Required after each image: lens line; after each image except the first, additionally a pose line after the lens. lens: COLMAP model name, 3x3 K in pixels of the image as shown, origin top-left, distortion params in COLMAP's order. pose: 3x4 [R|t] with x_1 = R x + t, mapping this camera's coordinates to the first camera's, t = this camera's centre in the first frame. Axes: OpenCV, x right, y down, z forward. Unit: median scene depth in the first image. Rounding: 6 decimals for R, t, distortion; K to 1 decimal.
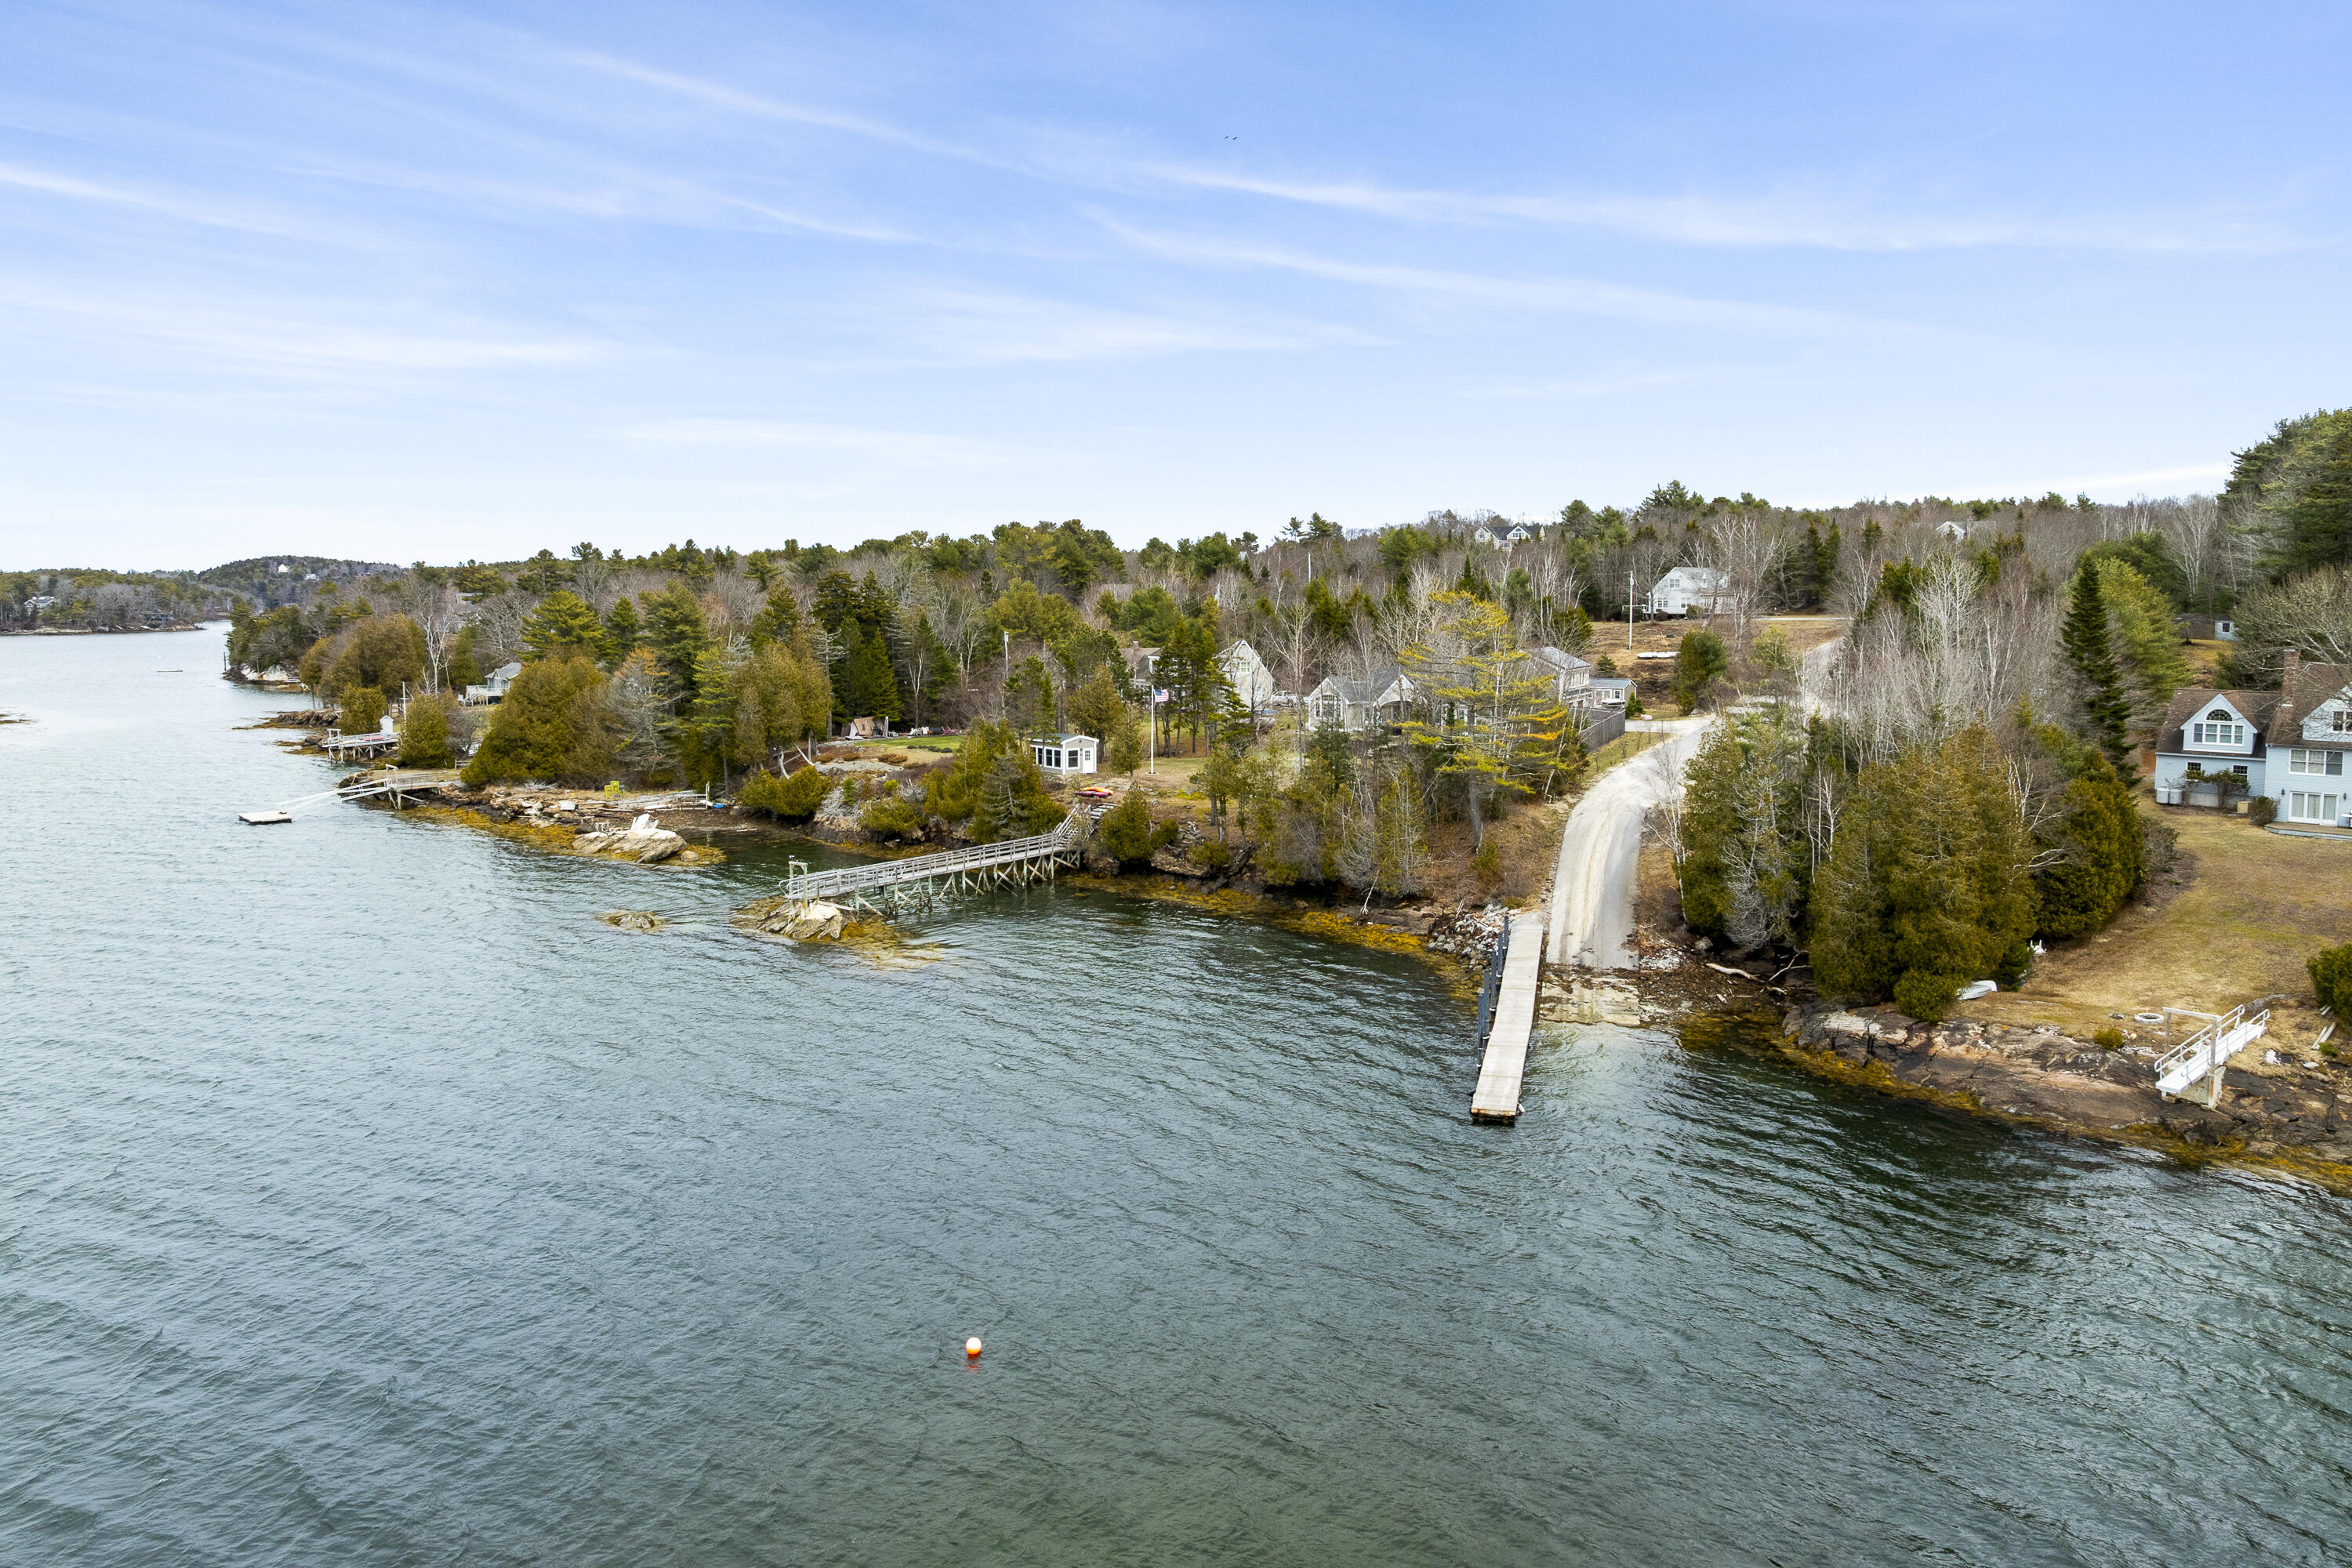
lens RADIAL K [[1634.0, 0, 1176.0], [0, 1634.0, 784.0], [0, 0, 1]] dist [-0.001496, 0.002630]
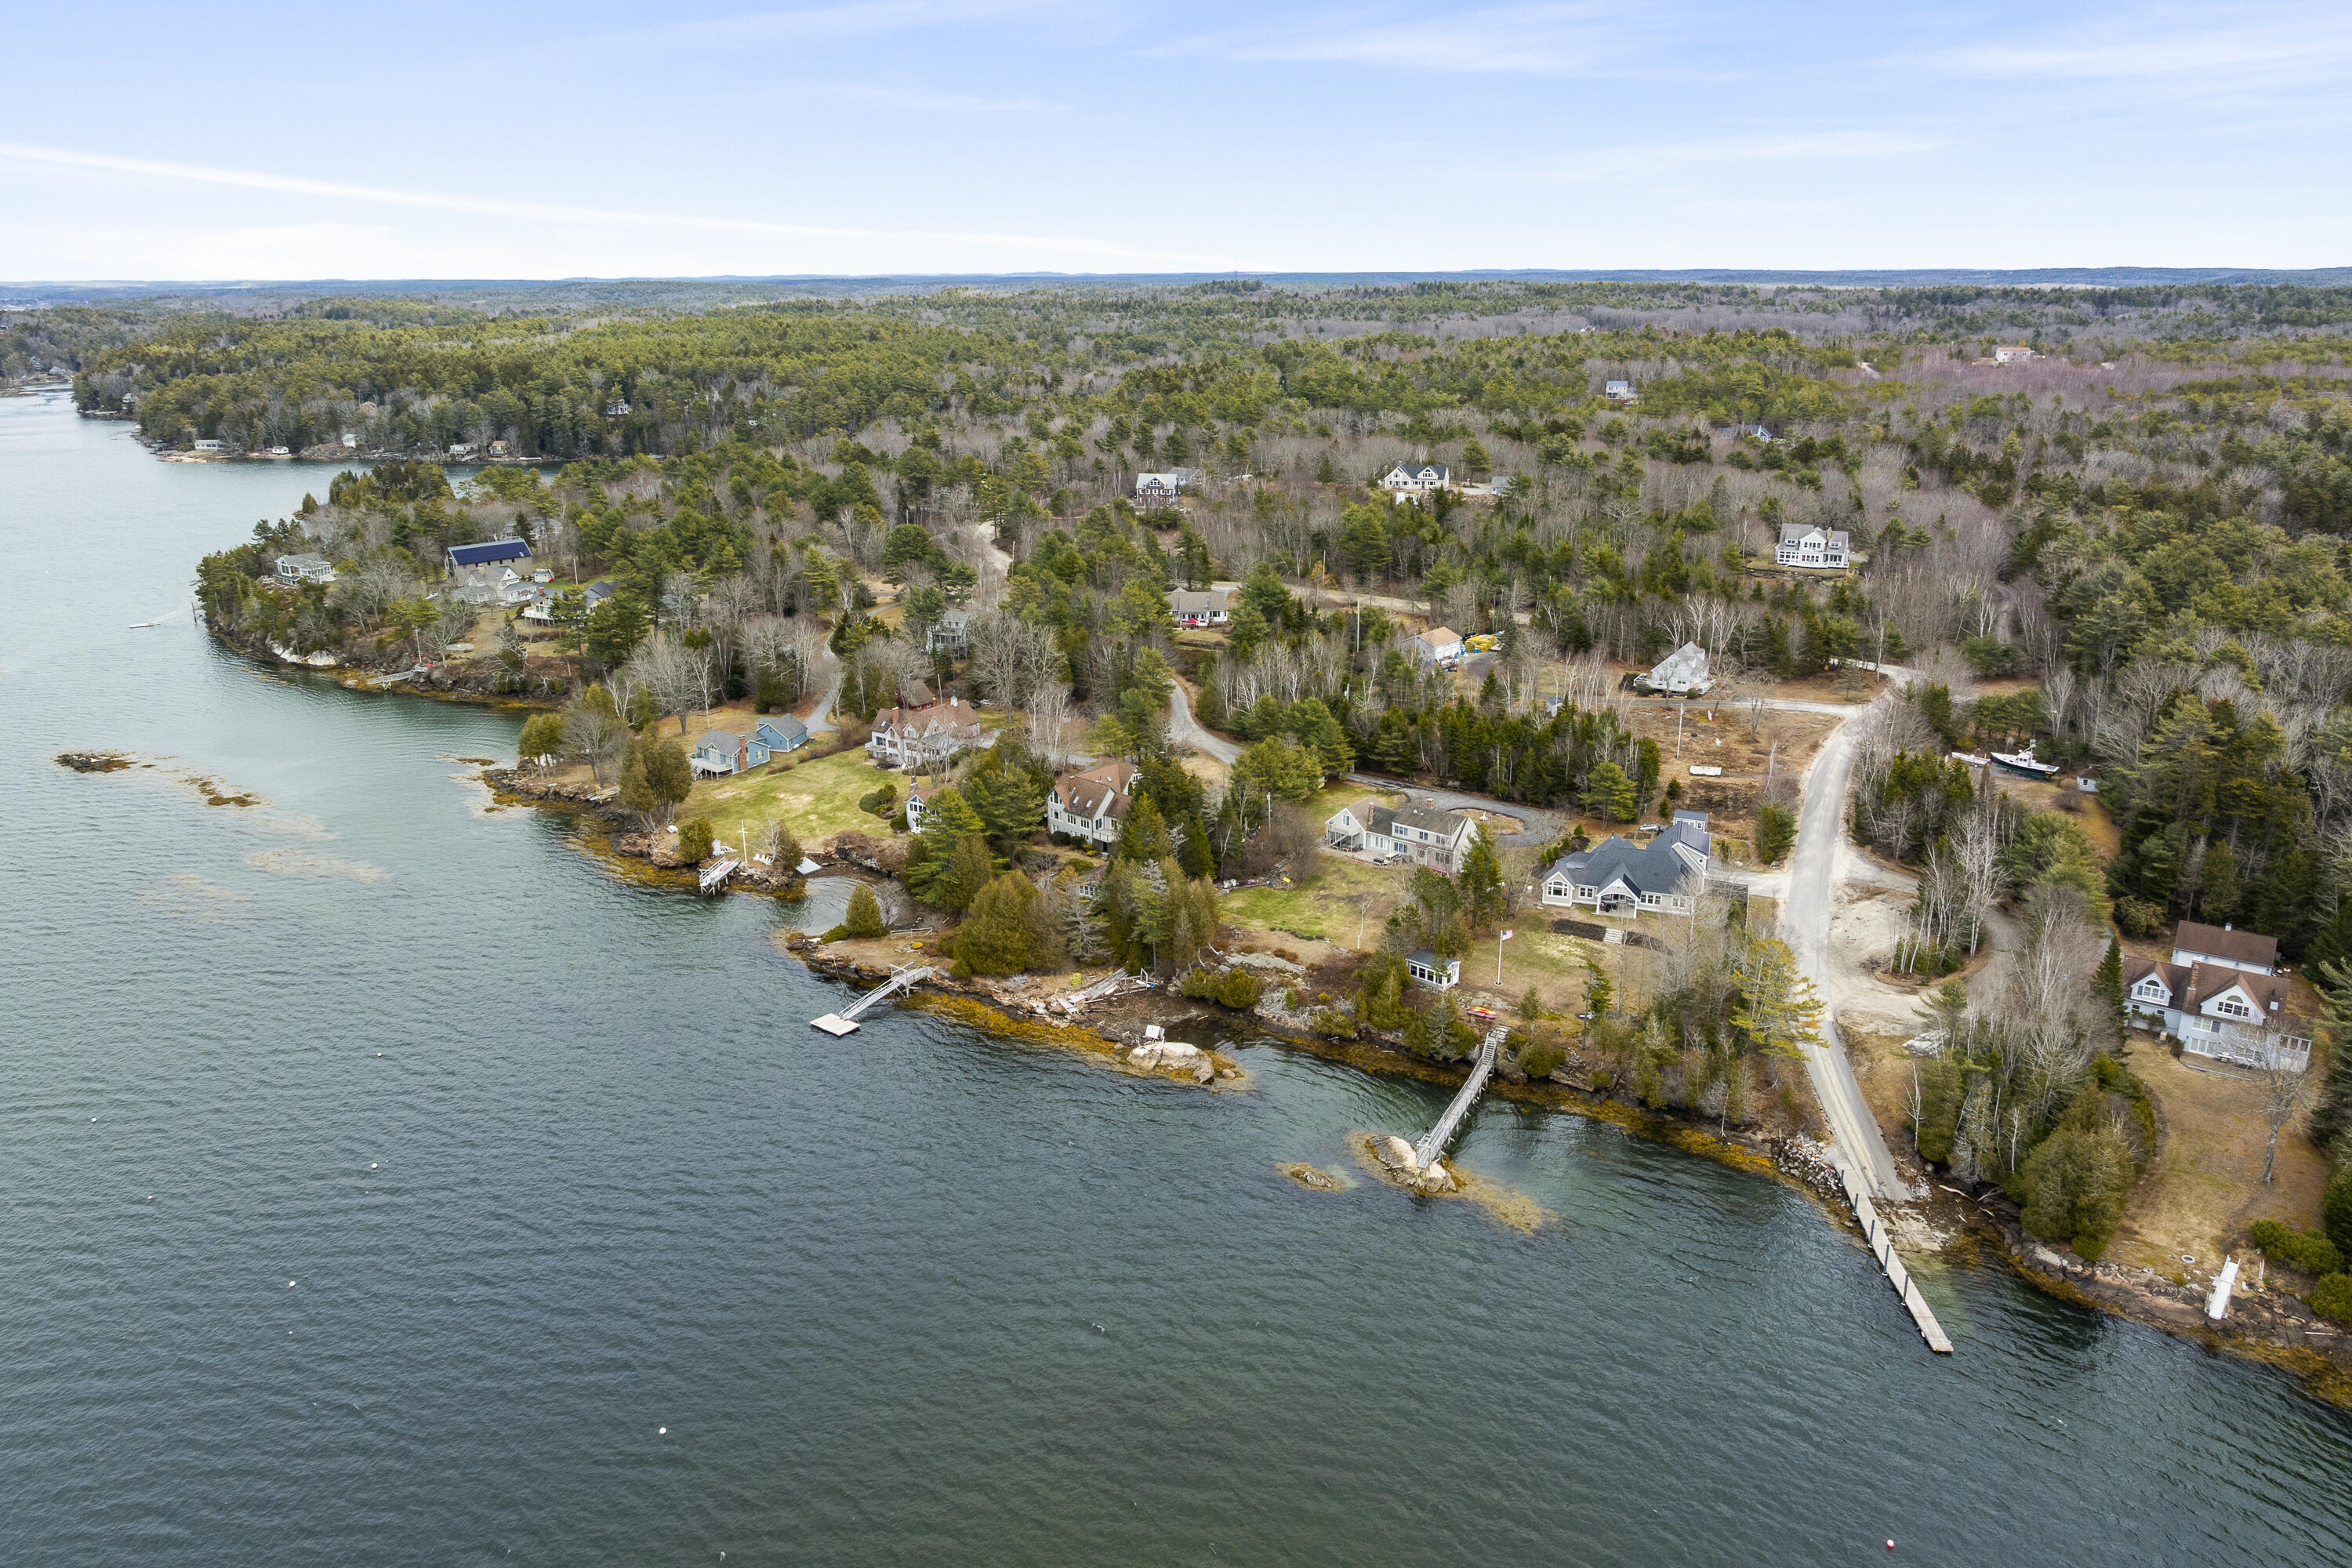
lens RADIAL K [[1634.0, 0, 1176.0], [0, 1634.0, 784.0], [0, 0, 1]] dist [-0.001496, 0.002630]
pose [[0.981541, -0.062050, 0.180907, -0.805706], [0.026945, 0.981337, 0.190399, -0.684558], [-0.189344, -0.182010, 0.964894, -0.554519]]
